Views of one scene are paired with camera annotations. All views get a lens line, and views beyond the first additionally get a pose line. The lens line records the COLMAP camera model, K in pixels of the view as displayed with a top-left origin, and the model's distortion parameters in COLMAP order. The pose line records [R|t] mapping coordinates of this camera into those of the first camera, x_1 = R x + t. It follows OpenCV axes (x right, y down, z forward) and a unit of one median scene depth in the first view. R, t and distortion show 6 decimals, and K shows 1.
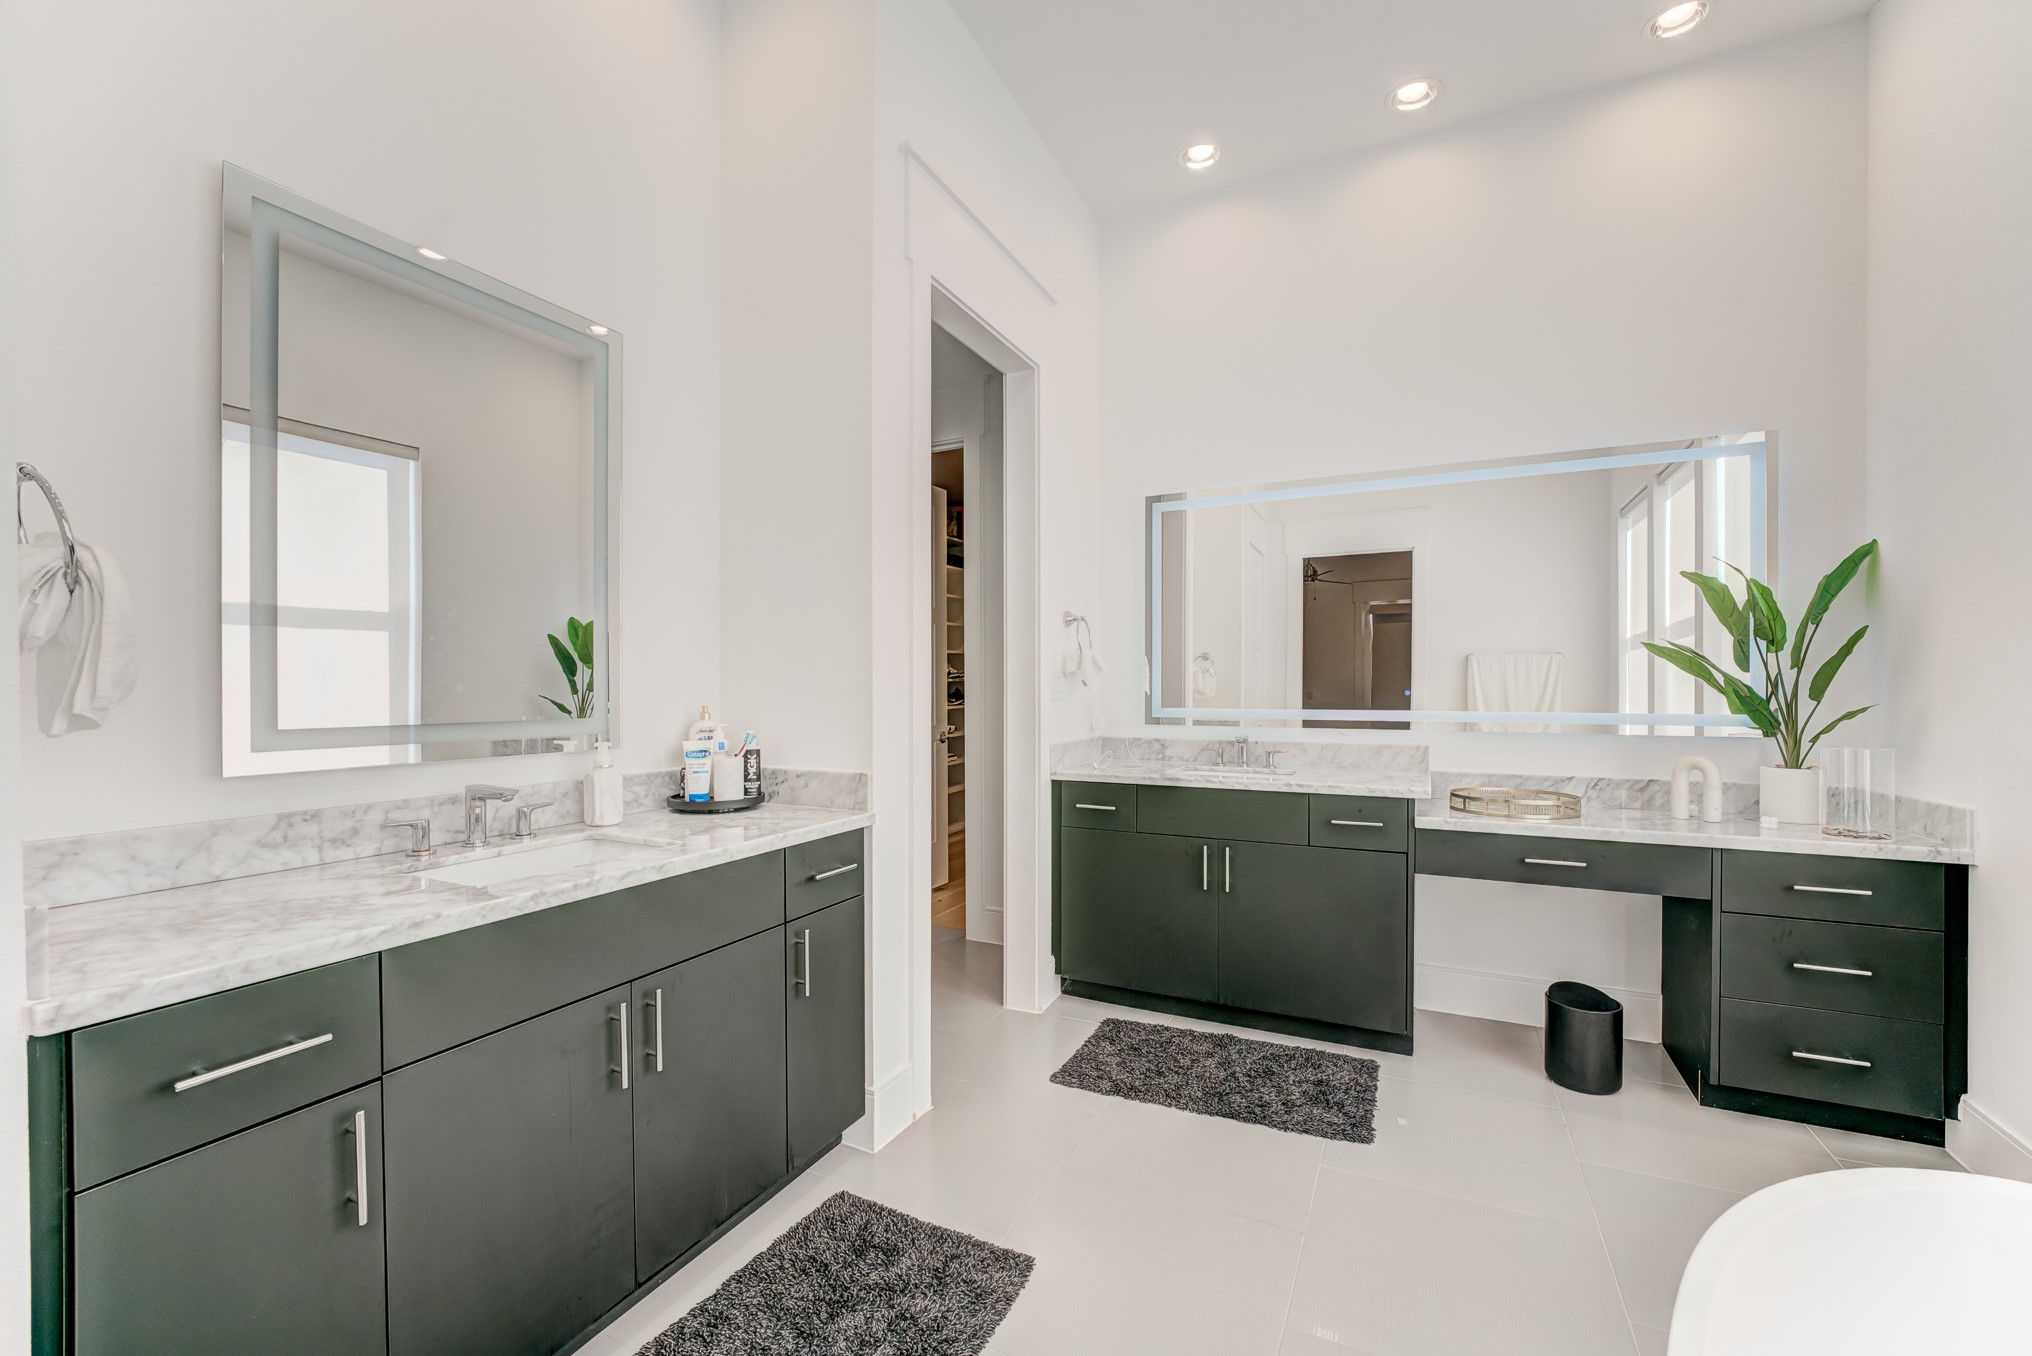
lens RADIAL K [[820.6, 0, 1011.2], [0, 820.6, 693.1], [0, 0, 1]] dist [-0.009027, 0.000514]
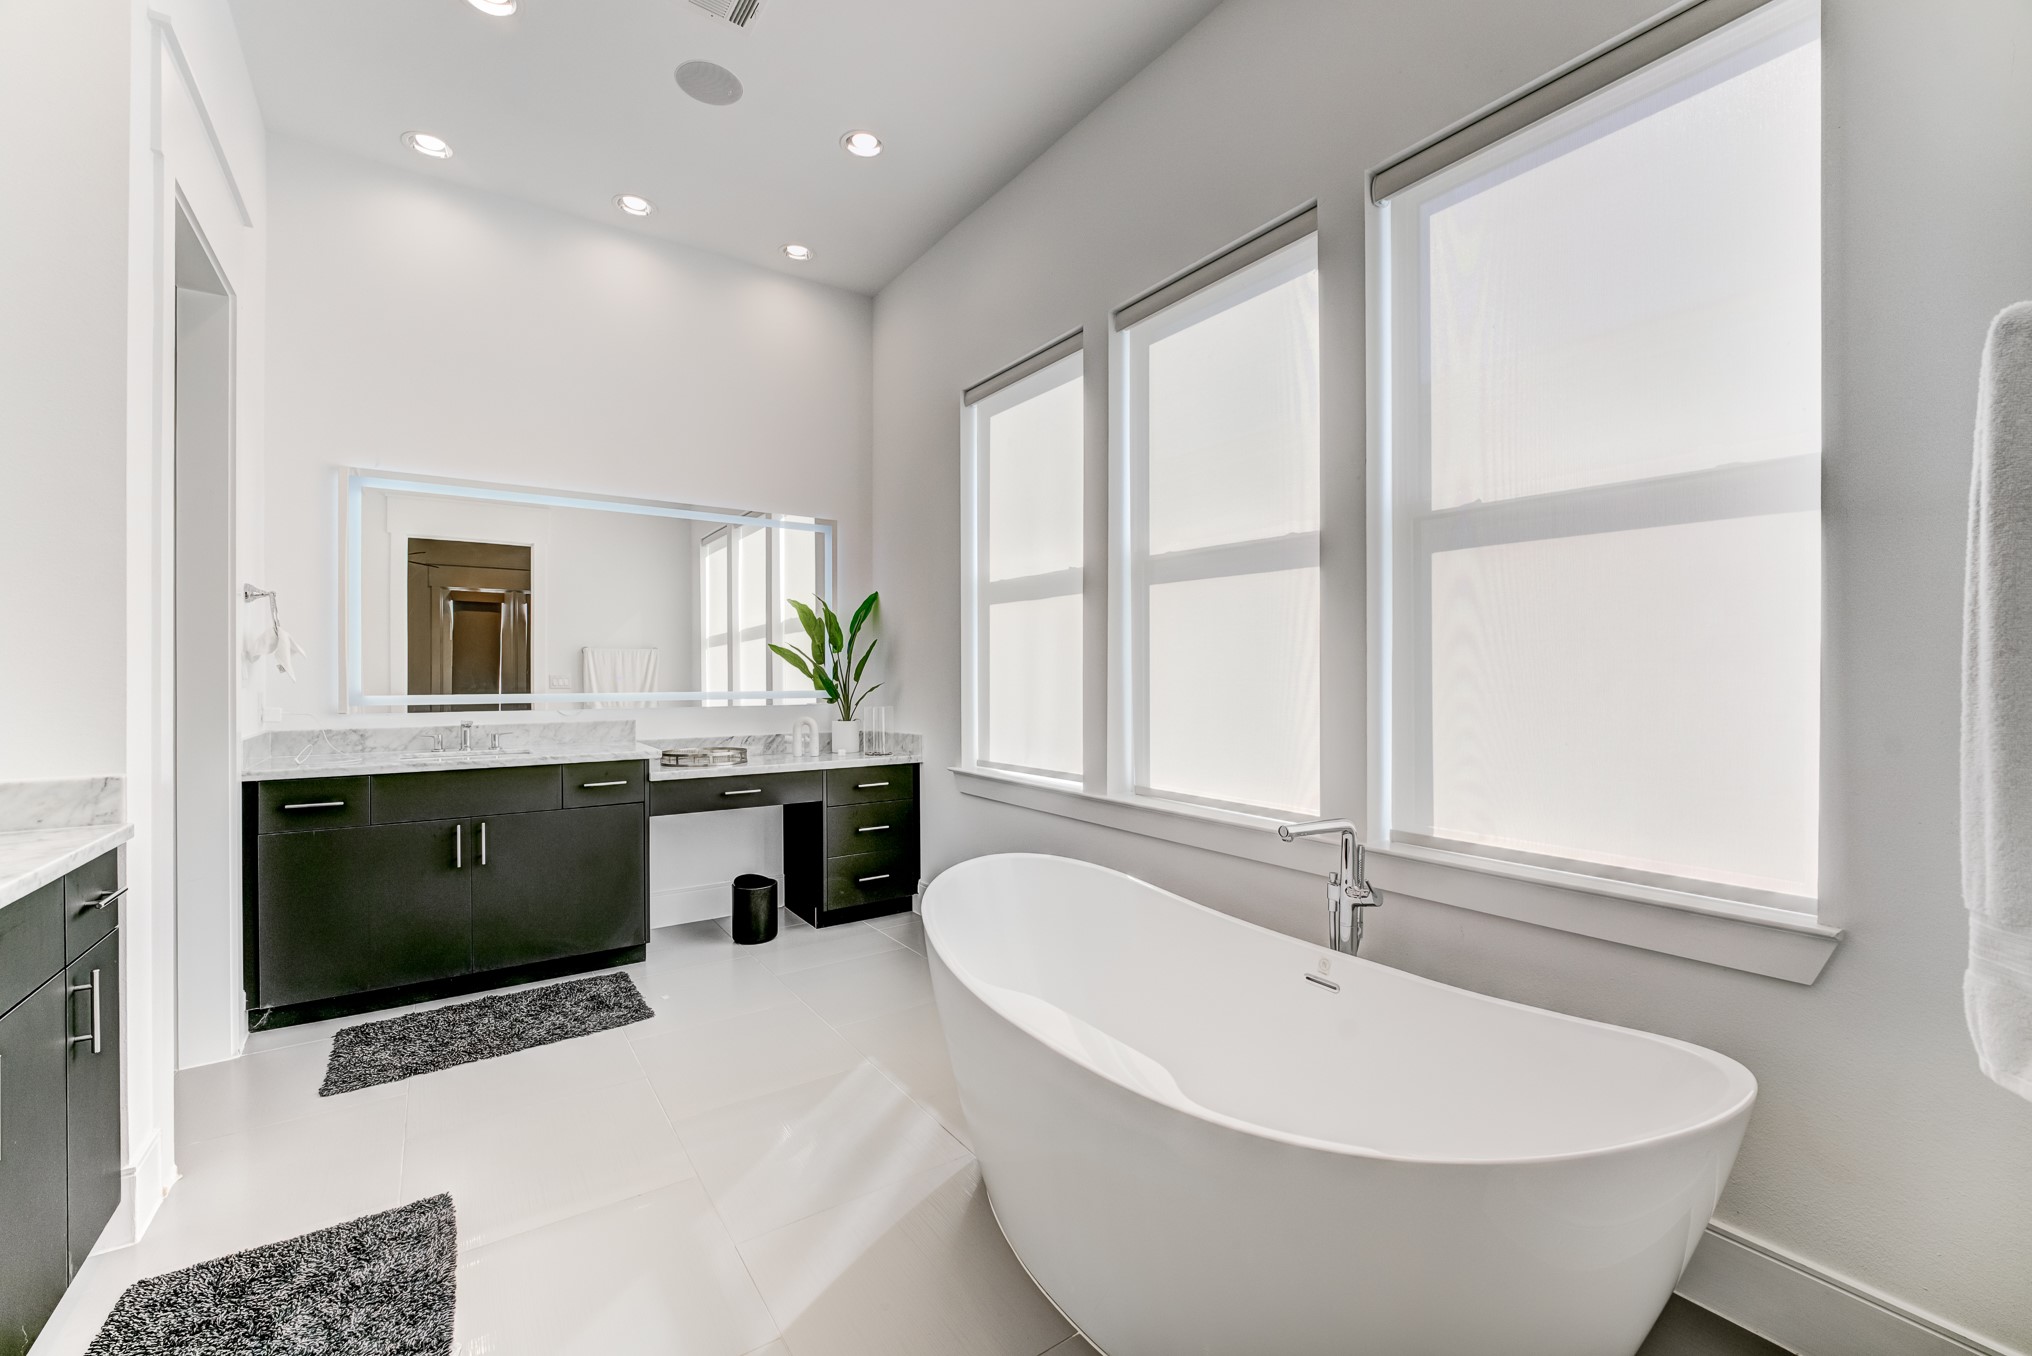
lens RADIAL K [[820.6, 0, 997.5], [0, 820.6, 676.0], [0, 0, 1]] dist [-0.009027, 0.000514]
pose [[0.491700, -0.000393, 0.870765, -0.364738], [0.007723, 0.999963, -0.003910, 0.006698], [-0.870730, 0.008647, 0.491685, -0.119063]]
